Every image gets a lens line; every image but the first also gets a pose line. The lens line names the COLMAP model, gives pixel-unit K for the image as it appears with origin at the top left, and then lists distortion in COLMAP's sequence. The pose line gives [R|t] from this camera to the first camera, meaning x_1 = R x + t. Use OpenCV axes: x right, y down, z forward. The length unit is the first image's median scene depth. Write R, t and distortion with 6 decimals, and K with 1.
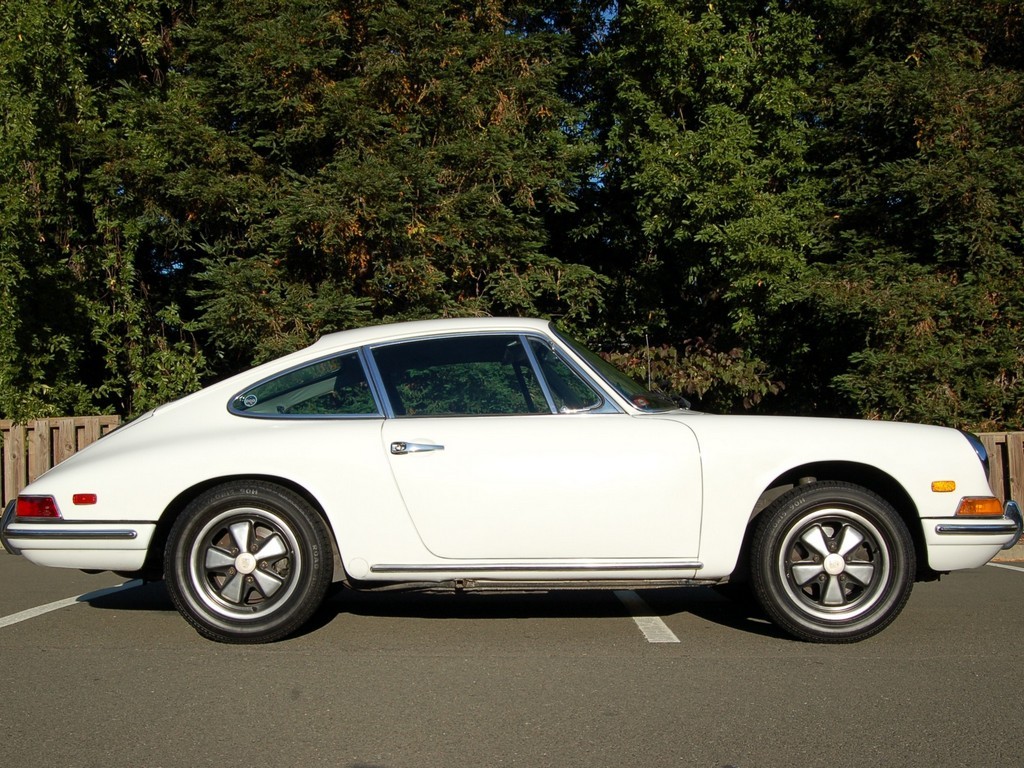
lens RADIAL K [[1153.1, 0, 510.6], [0, 1153.1, 384.0], [0, 0, 1]] dist [-0.051571, 0.000000]
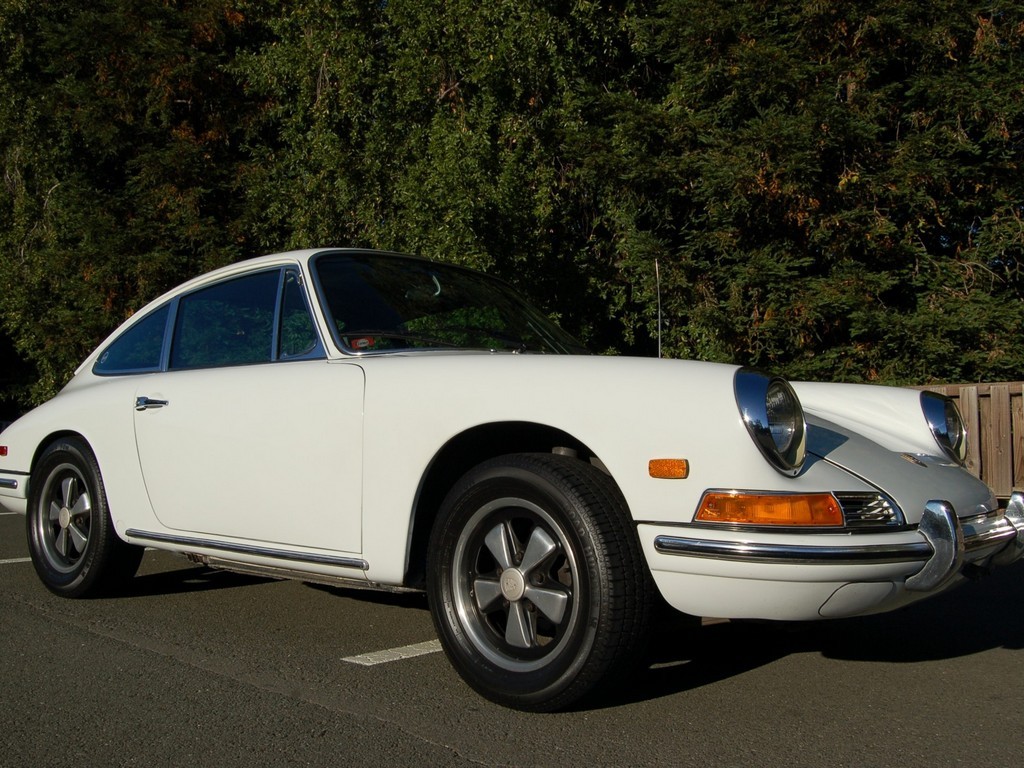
lens RADIAL K [[1005.1, 0, 511.6], [0, 1005.1, 386.6], [0, 0, 1]] dist [-0.034287, 0.000000]
pose [[0.793356, -0.011814, -0.608643, 0.617625], [0.028945, 0.999413, 0.018330, 0.037241], [0.608069, -0.032160, 0.793232, 0.555353]]
